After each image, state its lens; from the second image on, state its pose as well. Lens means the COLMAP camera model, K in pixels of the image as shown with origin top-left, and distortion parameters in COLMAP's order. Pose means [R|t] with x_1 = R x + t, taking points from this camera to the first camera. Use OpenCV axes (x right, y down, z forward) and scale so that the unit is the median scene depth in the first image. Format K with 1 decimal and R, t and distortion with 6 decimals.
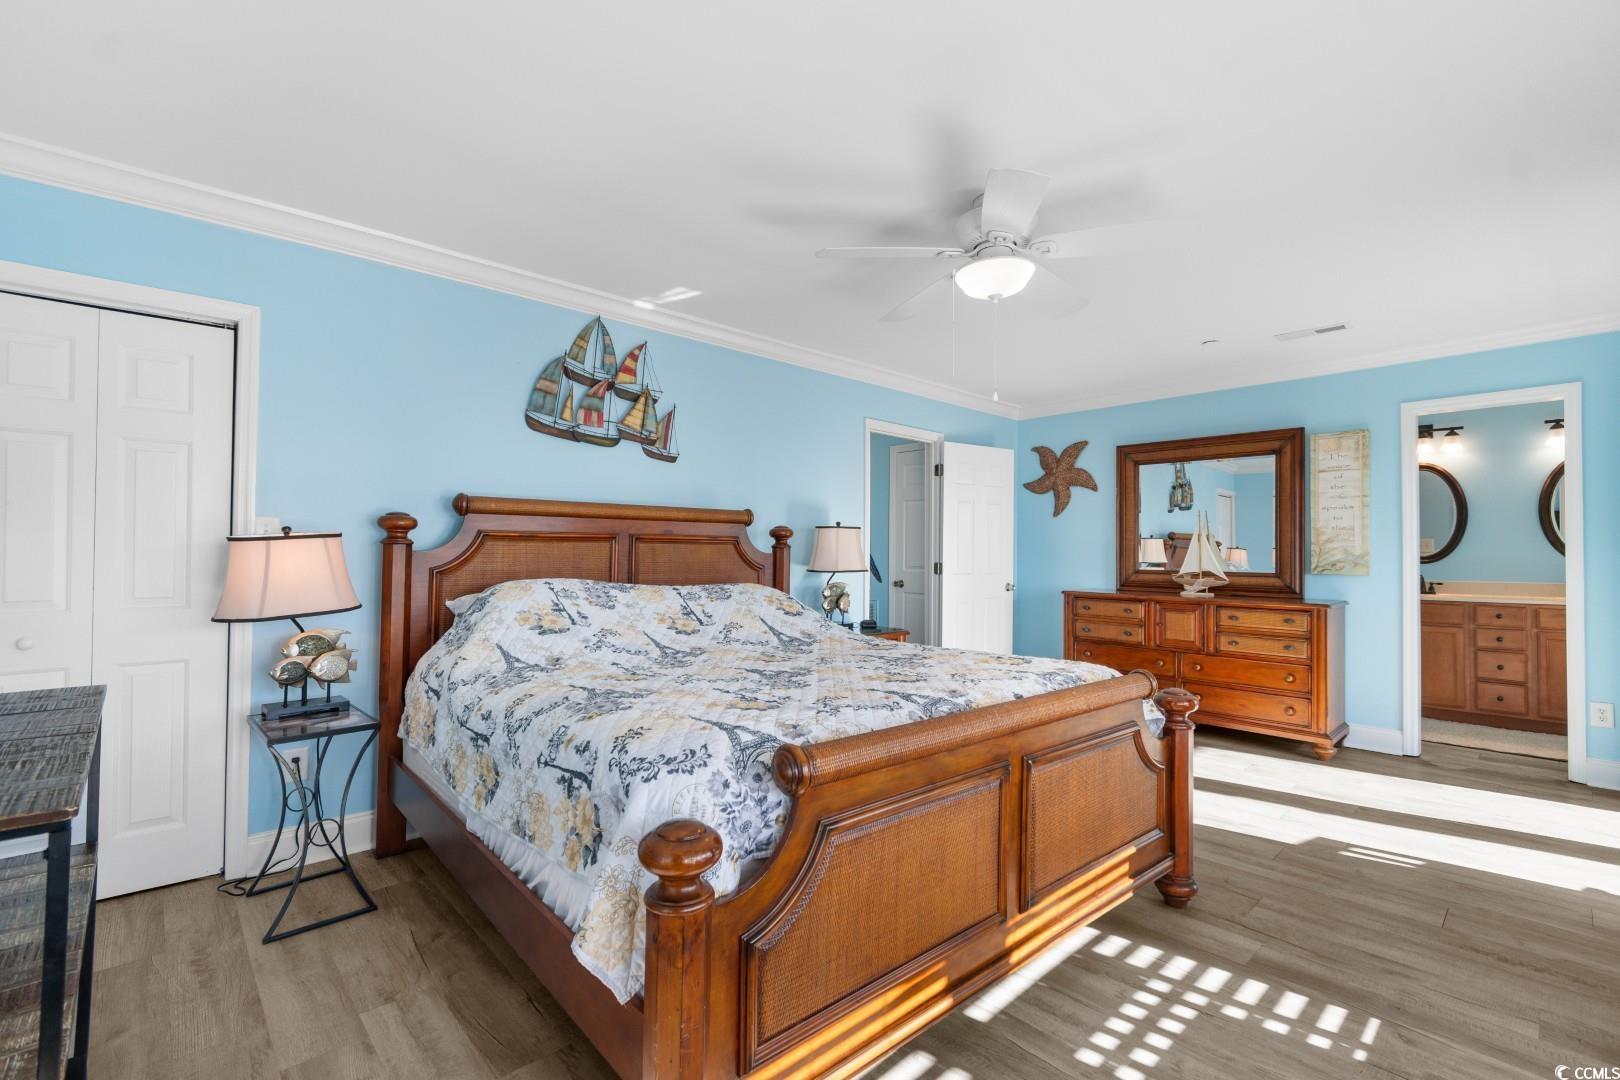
lens RADIAL K [[719.0, 0, 815.8], [0, 719.0, 552.0], [0, 0, 1]] dist [-0.002137, -0.000745]
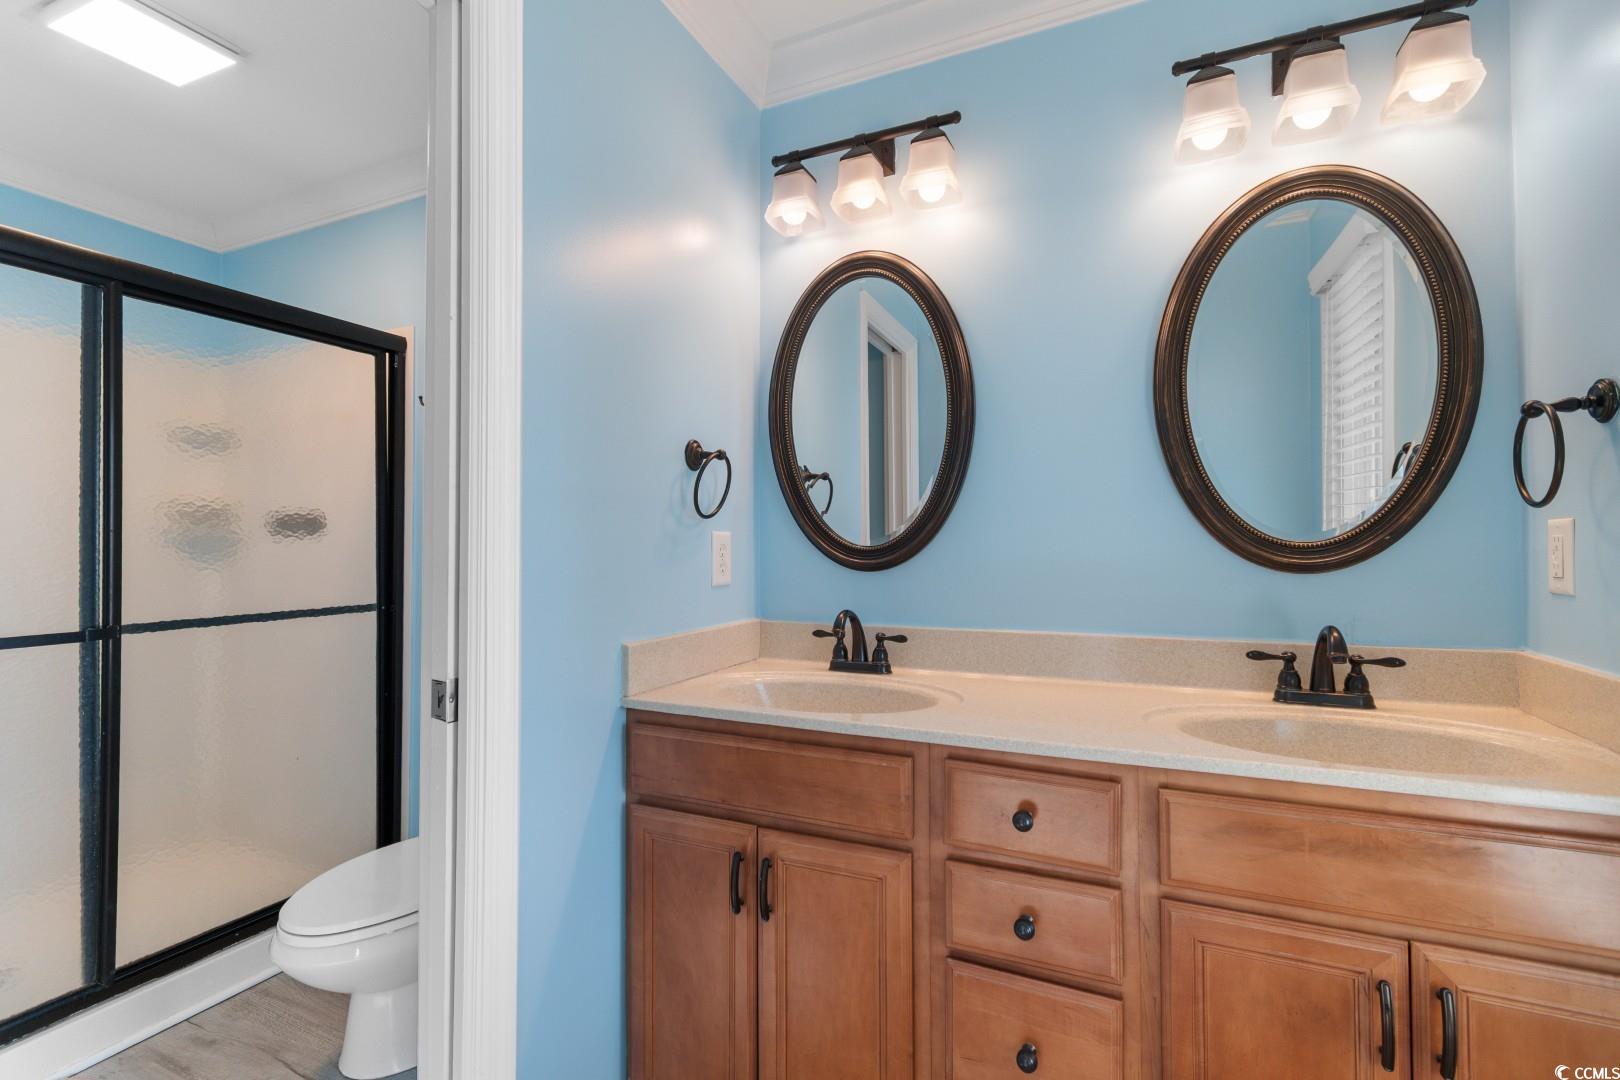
lens RADIAL K [[719.0, 0, 815.8], [0, 719.0, 552.0], [0, 0, 1]] dist [-0.002137, -0.000745]
pose [[0.933752, -0.002731, 0.357910, 0.796000], [0.001287, 0.999990, 0.004272, 0.007512], [-0.357918, -0.003528, 0.933747, 0.799299]]
